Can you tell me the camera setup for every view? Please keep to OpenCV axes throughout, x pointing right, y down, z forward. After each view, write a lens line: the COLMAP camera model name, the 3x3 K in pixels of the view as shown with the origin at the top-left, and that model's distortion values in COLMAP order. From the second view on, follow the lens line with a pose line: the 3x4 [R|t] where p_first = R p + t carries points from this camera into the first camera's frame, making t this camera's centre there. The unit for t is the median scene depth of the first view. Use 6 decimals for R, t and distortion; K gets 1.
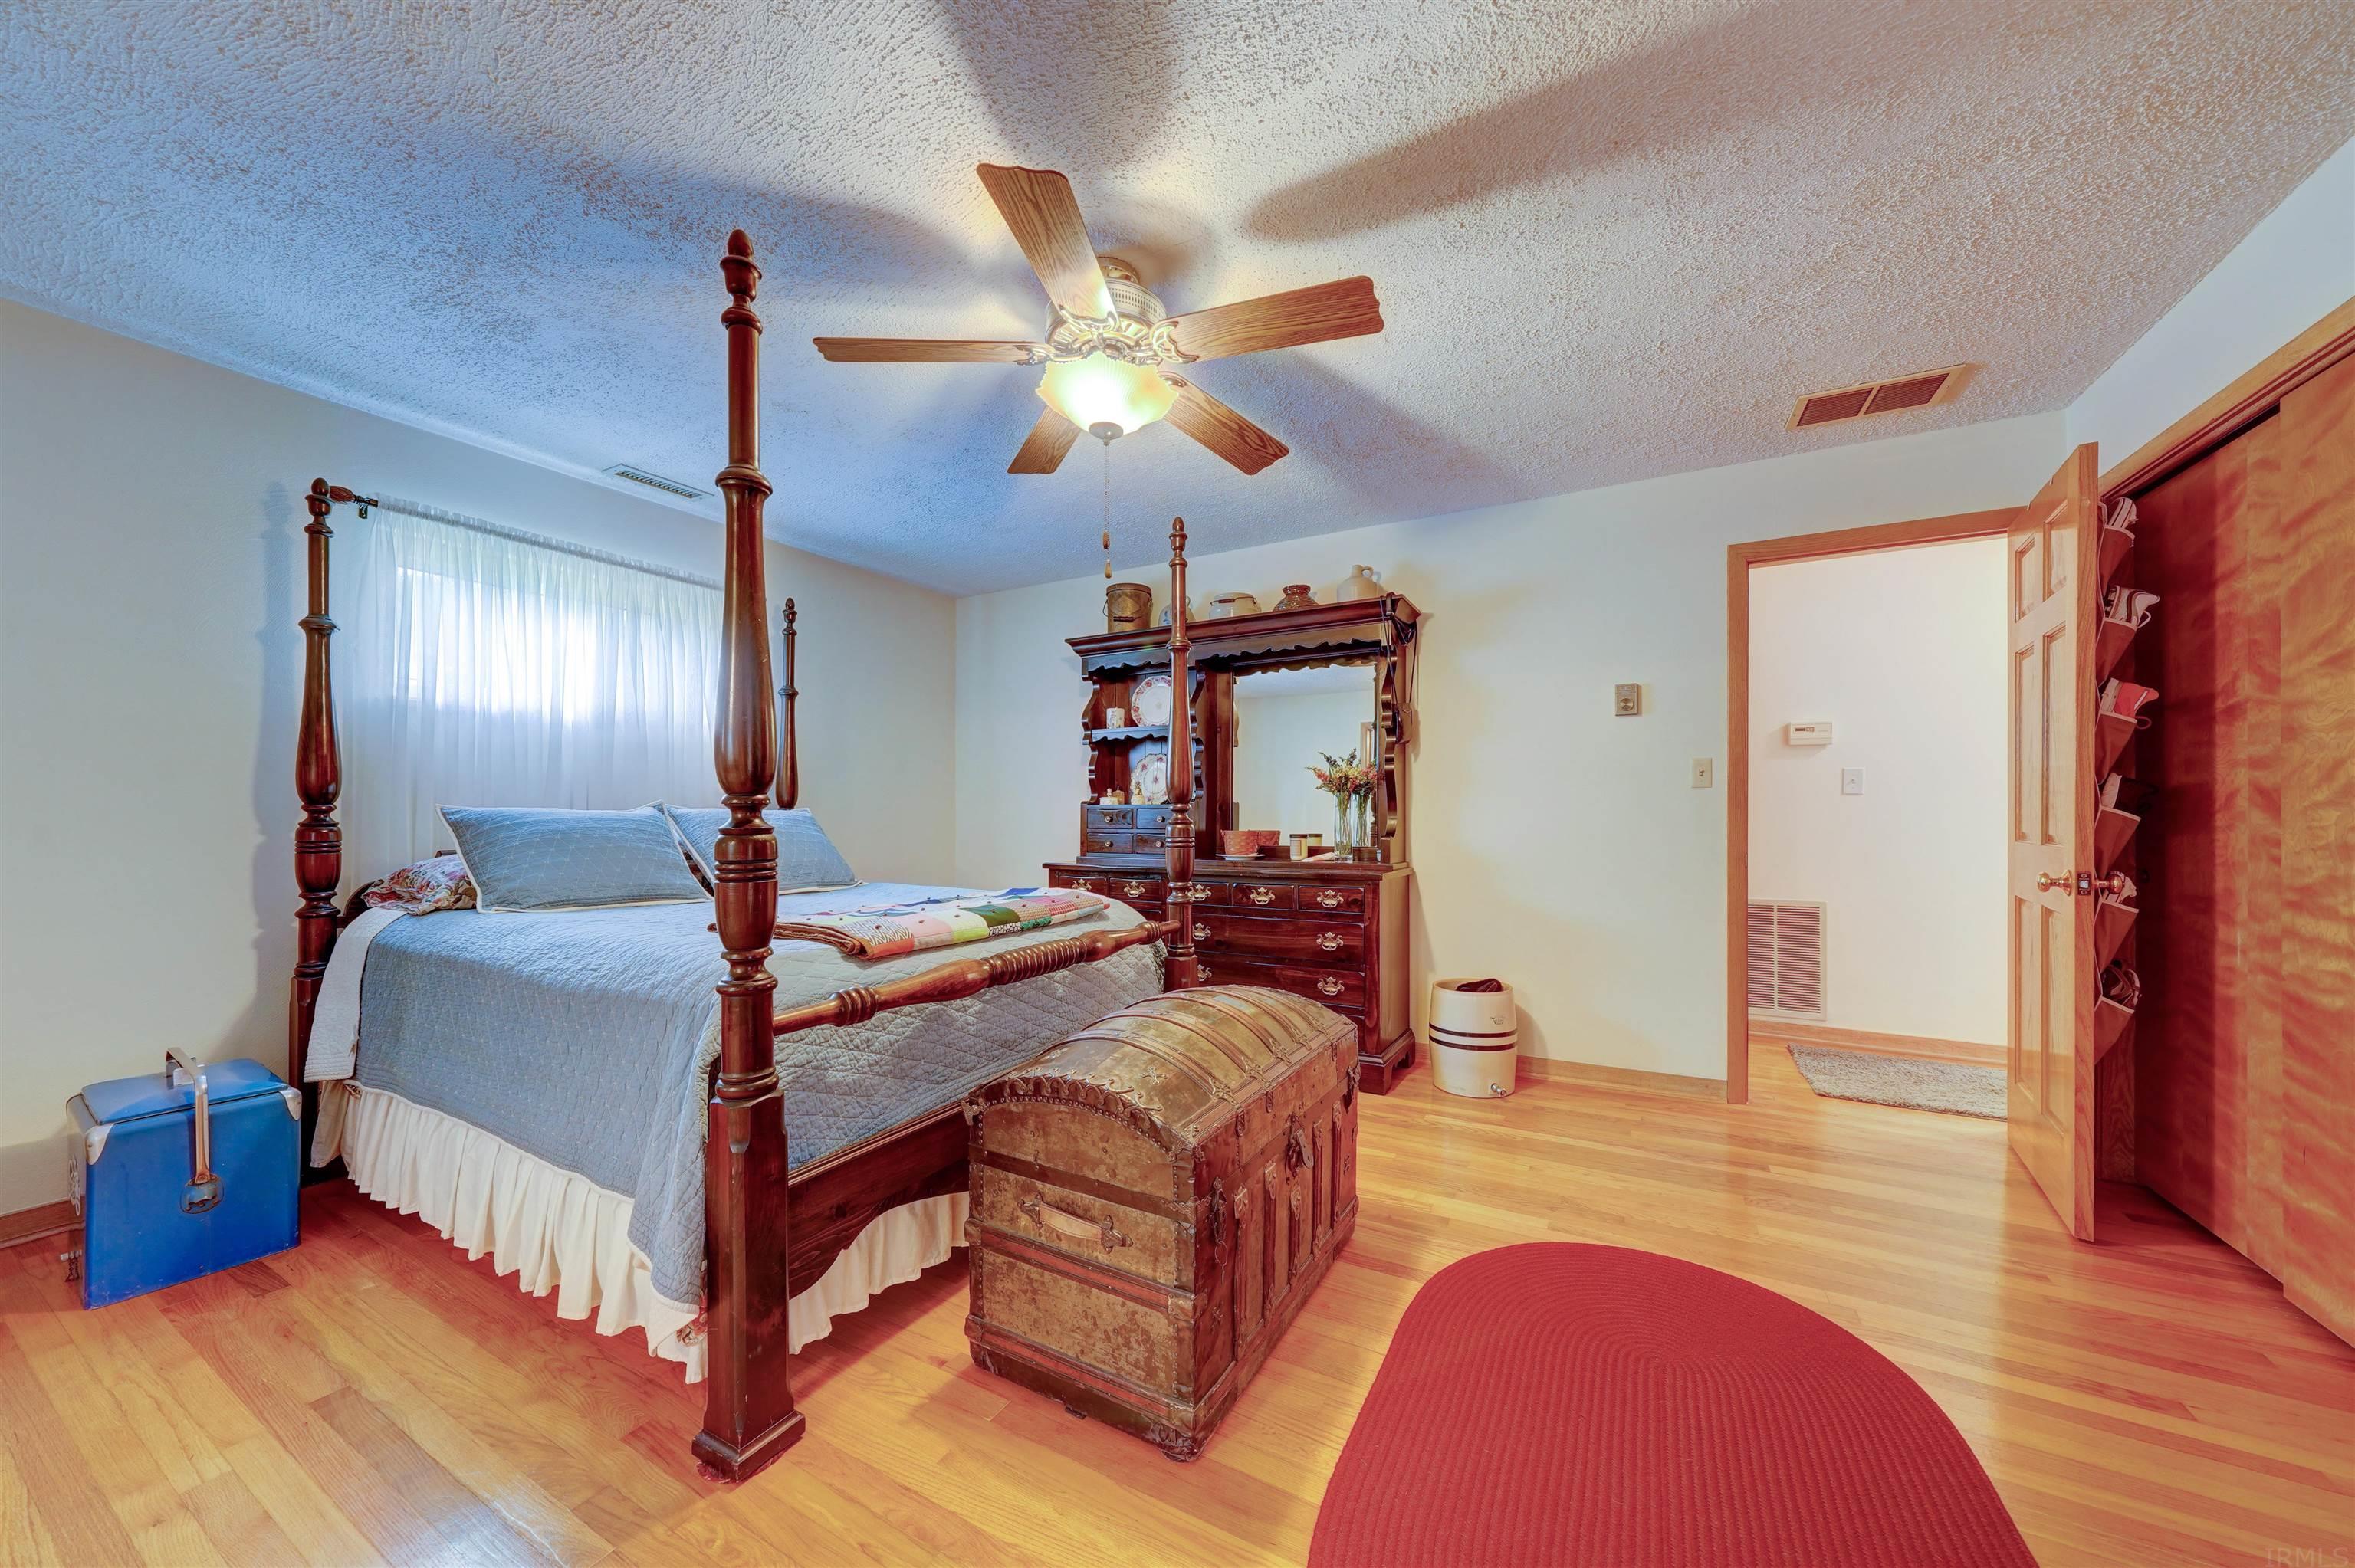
lens RADIAL K [[811.6, 0, 1189.1], [0, 811.6, 813.2], [0, 0, 1]] dist [0.000258, 0.000126]
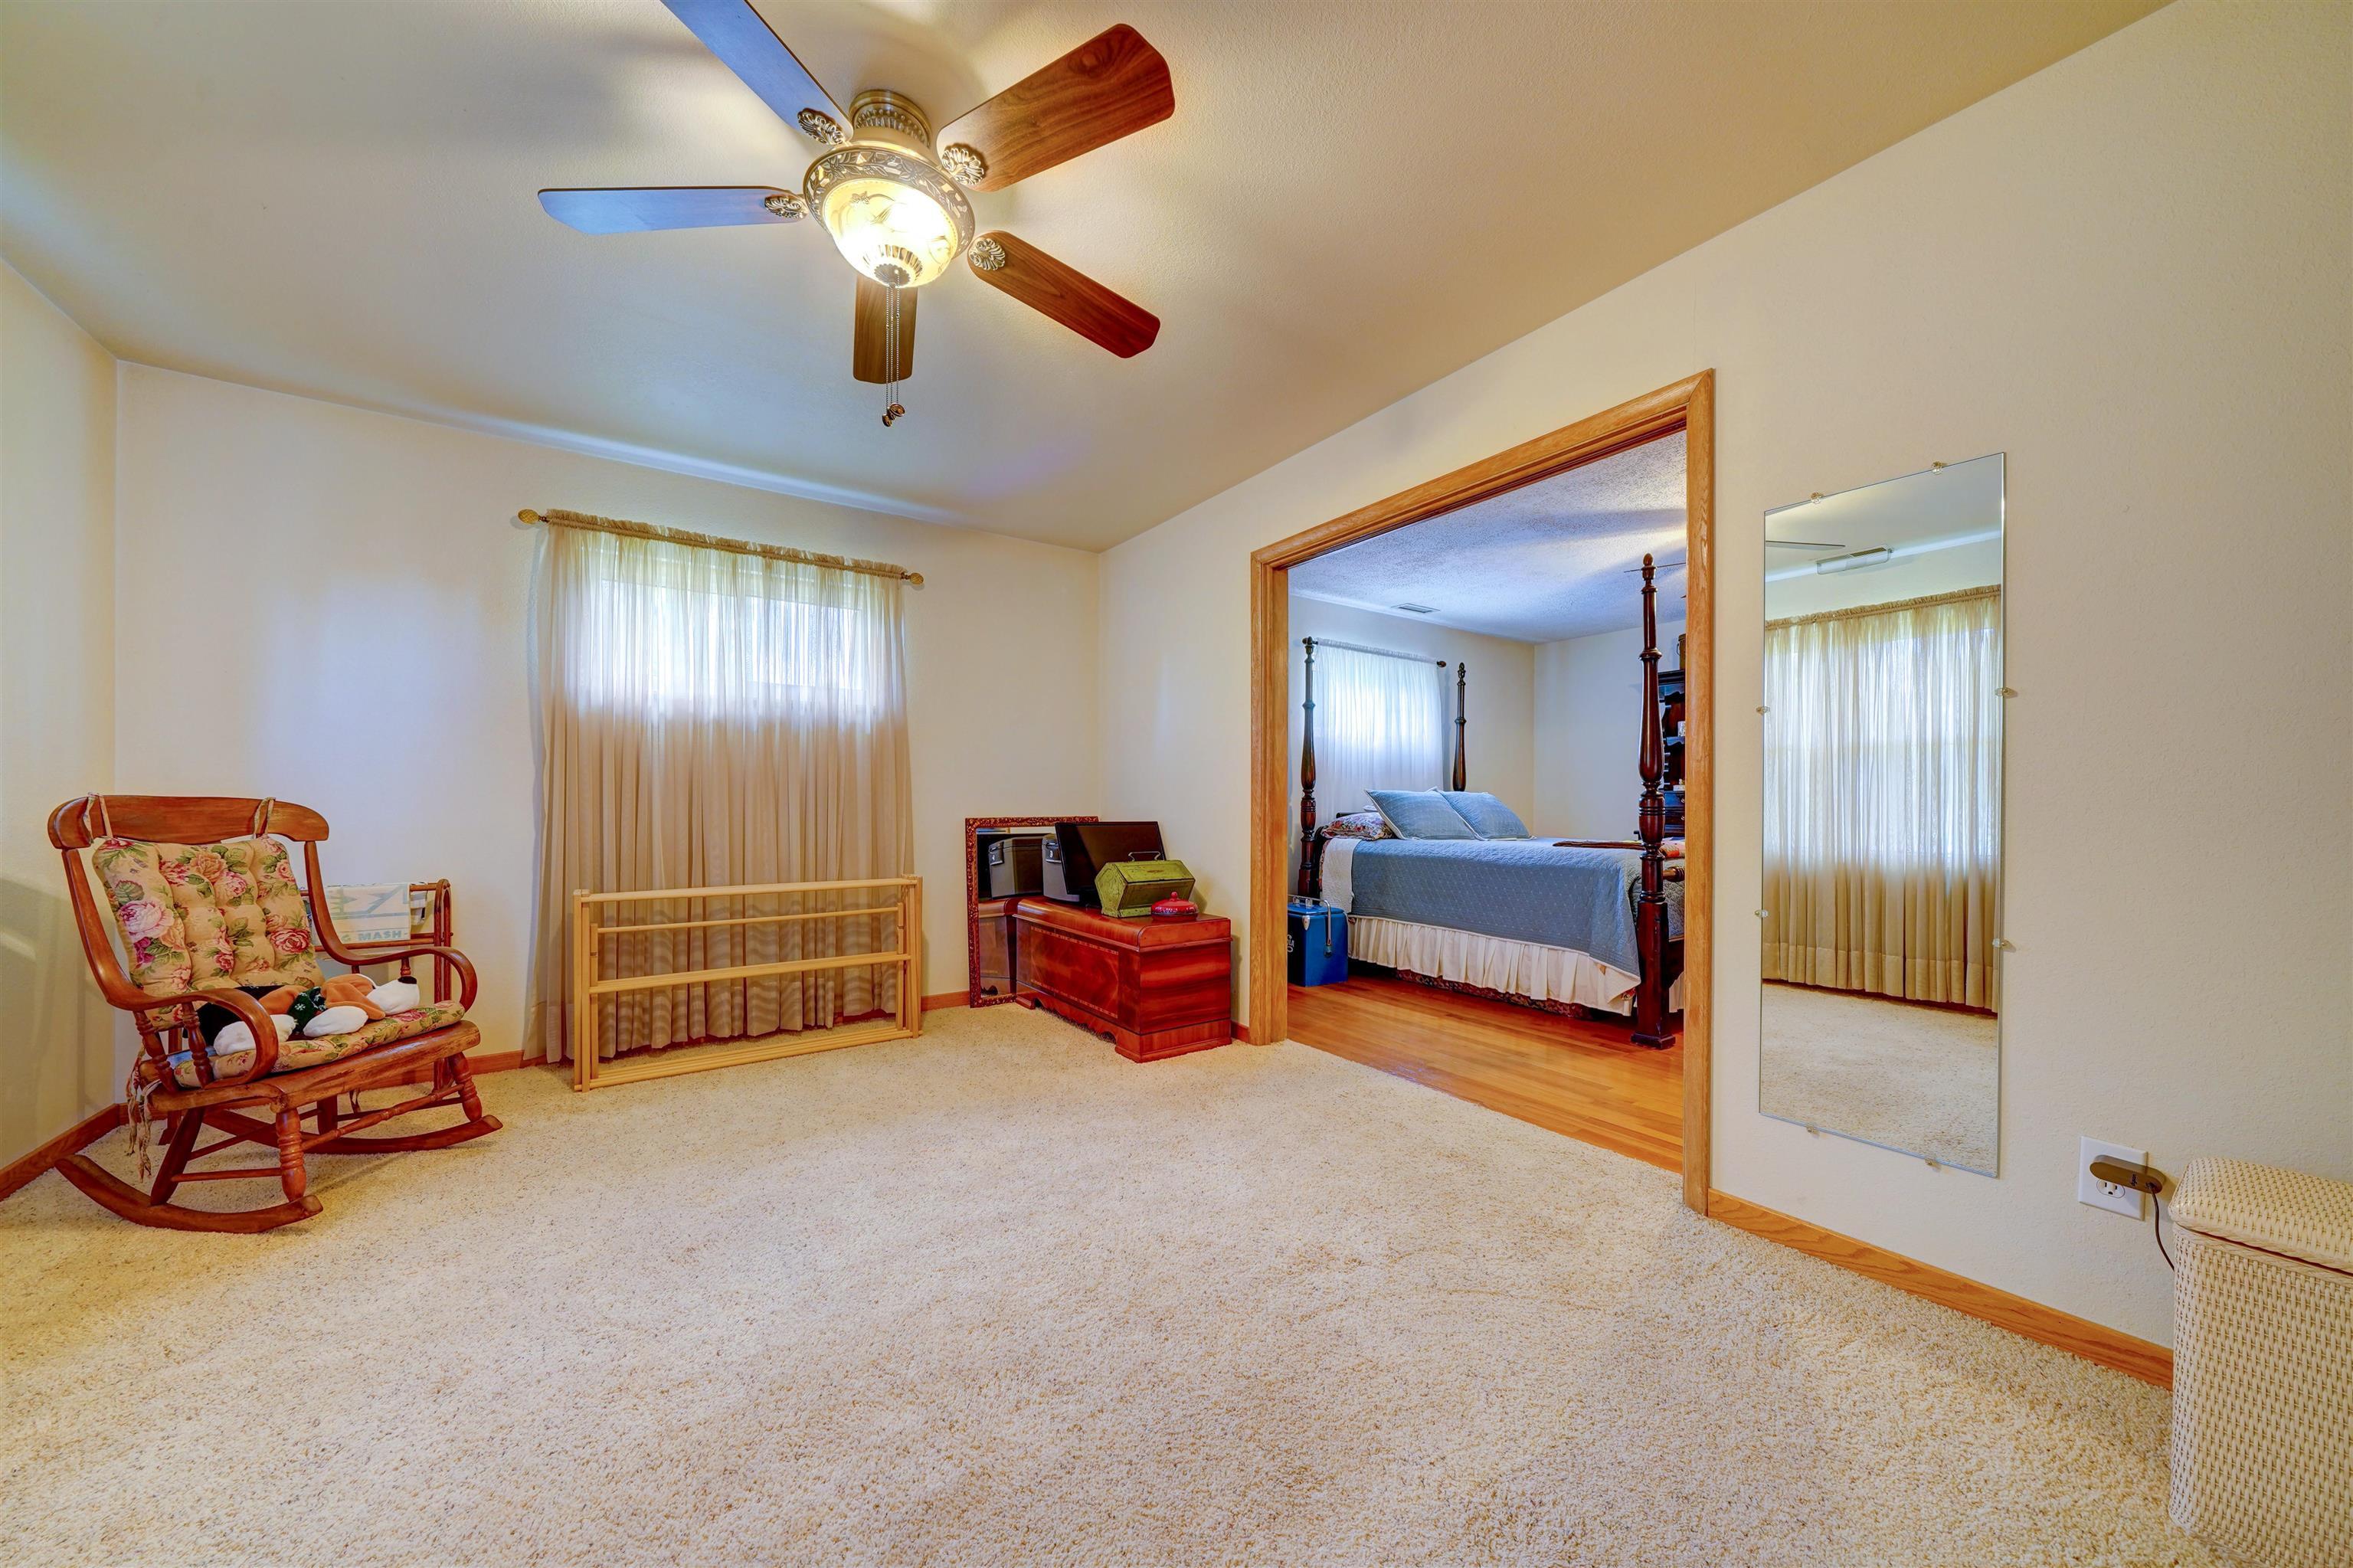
lens RADIAL K [[811.1, 0, 1197.5], [0, 811.1, 805.2], [0, 0, 1]] dist [0.000258, 0.000126]
pose [[0.903074, 0.005925, -0.429444, -0.498519], [-0.006637, 0.999978, -0.000159, 0.040181], [0.429434, 0.002994, 0.903093, -1.248682]]
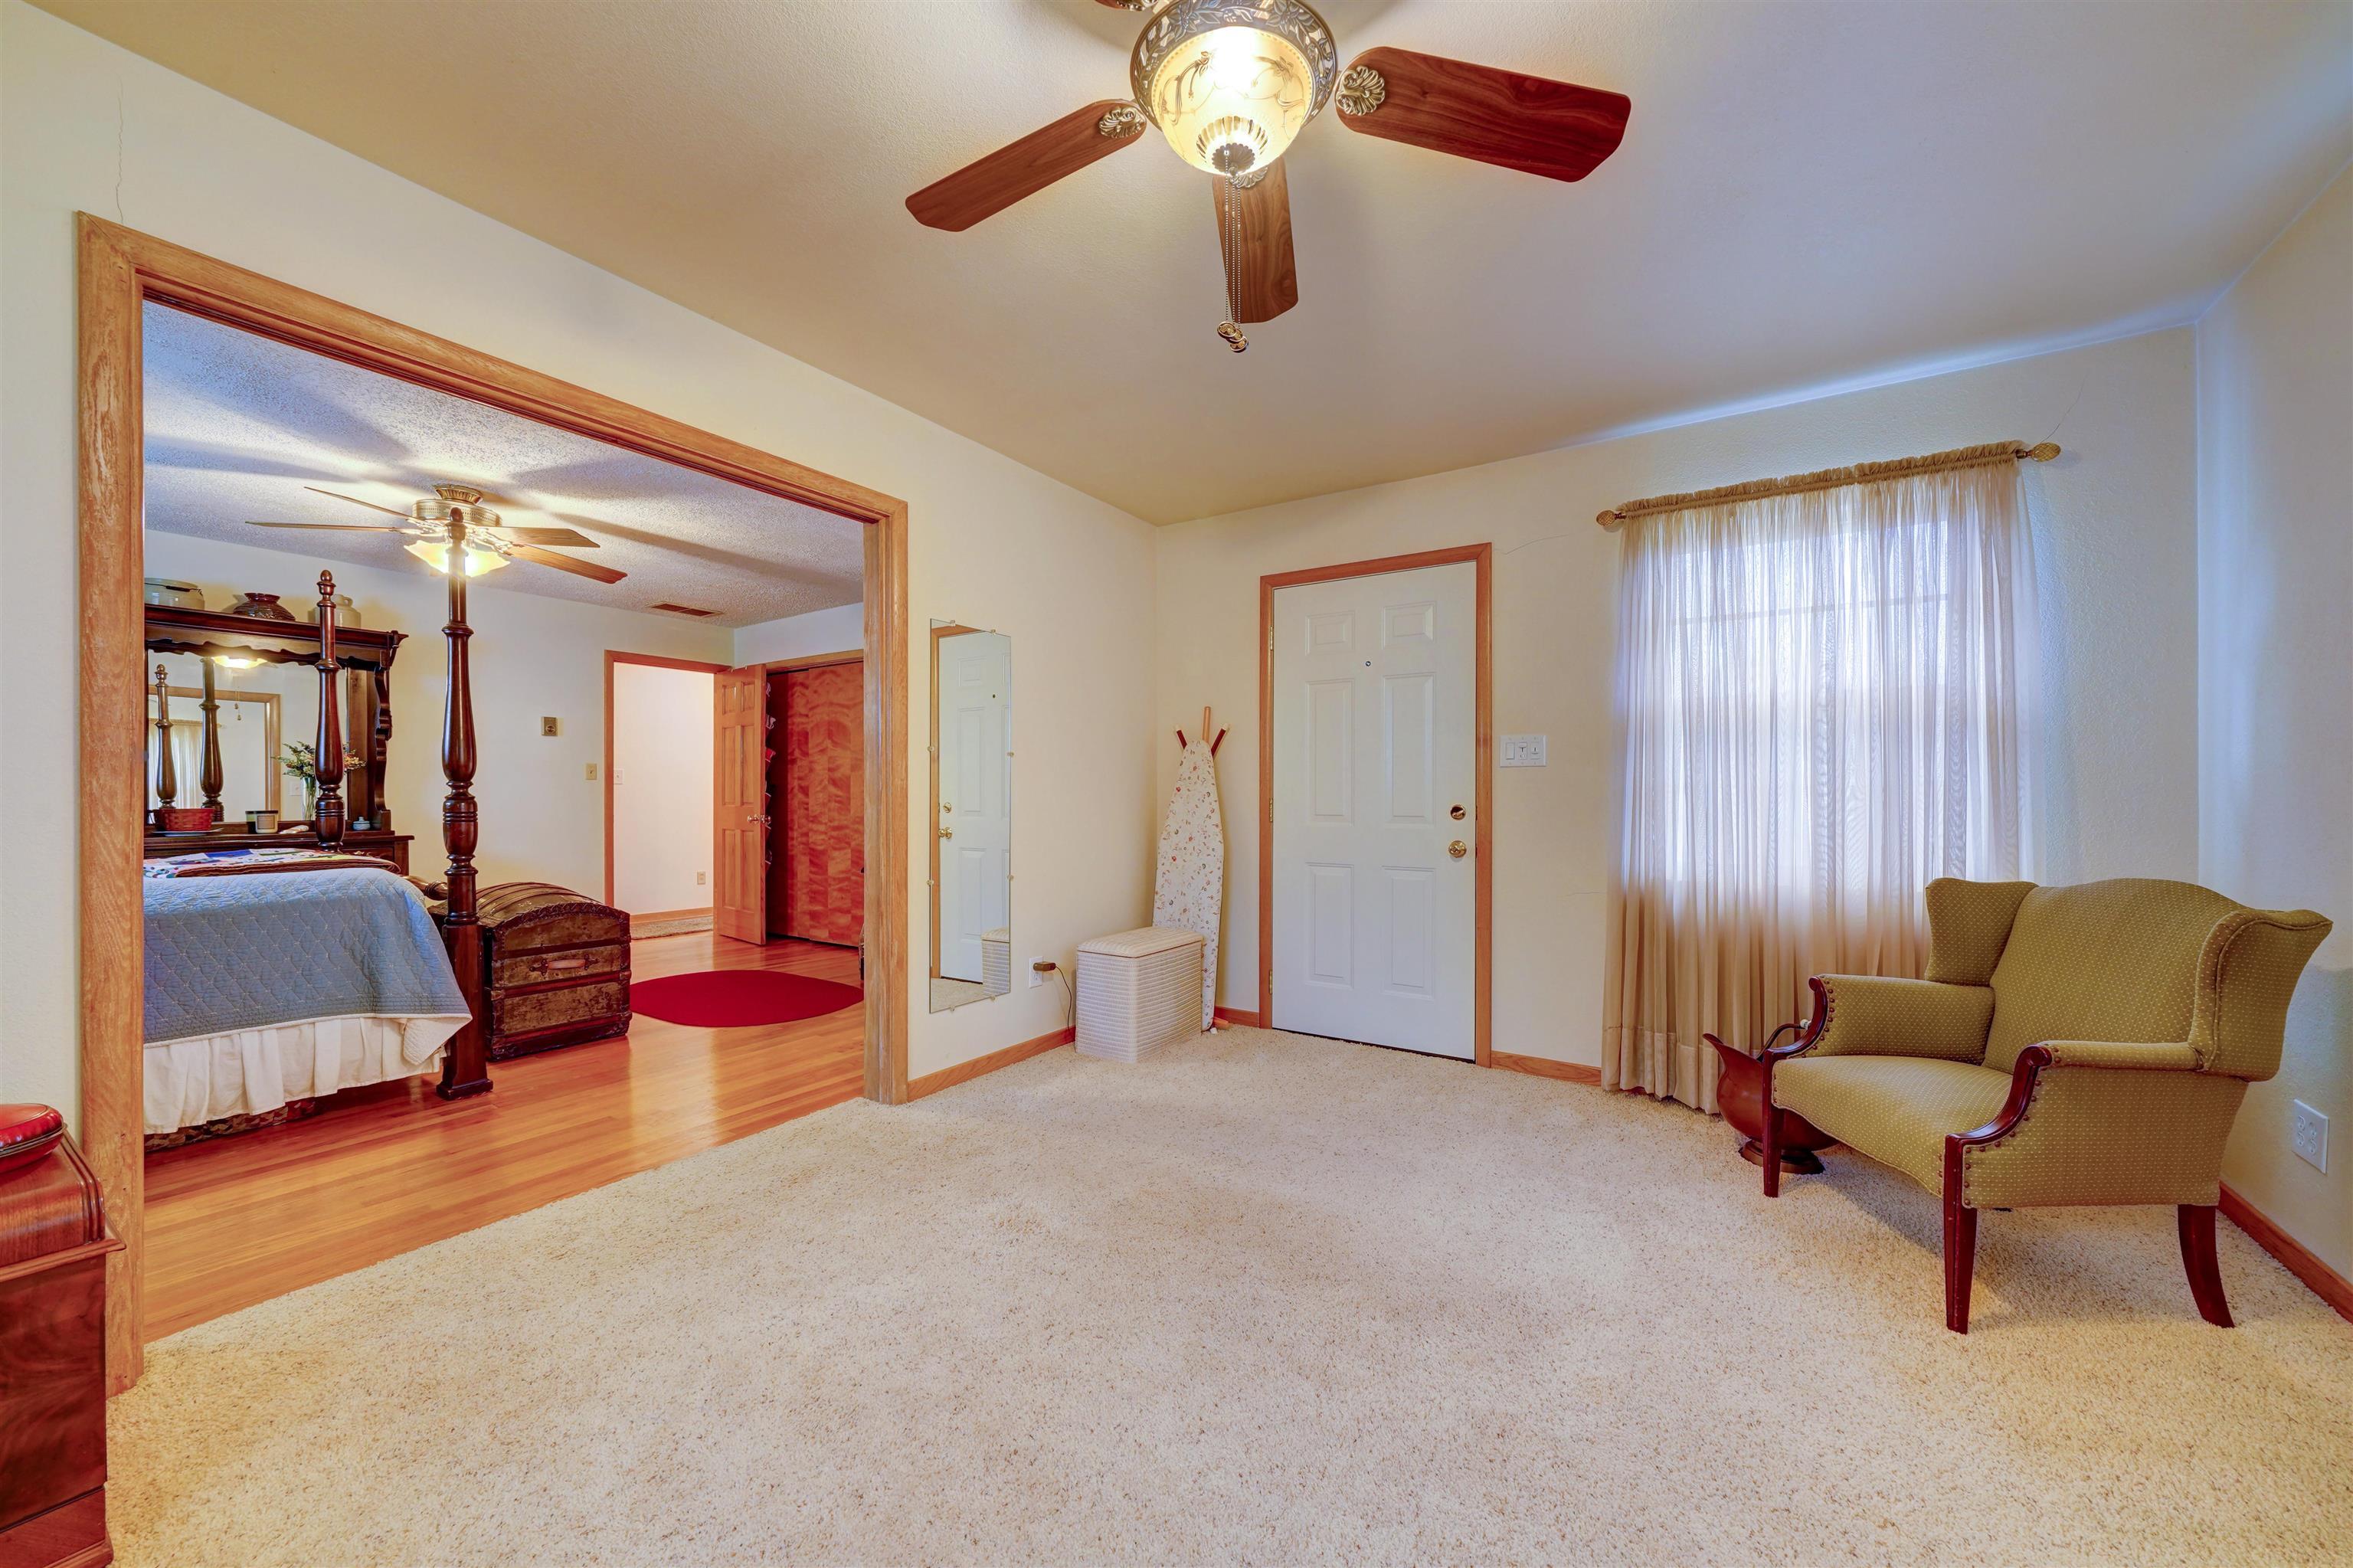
lens RADIAL K [[843.2, 0, 1177.1], [0, 843.2, 796.7], [0, 0, 1]] dist [0.000211, -0.000045]
pose [[0.083543, 0.001512, 0.996503, -1.723974], [0.000605, 0.999999, -0.001568, 0.014491], [-0.996504, 0.000734, 0.083542, -0.689939]]
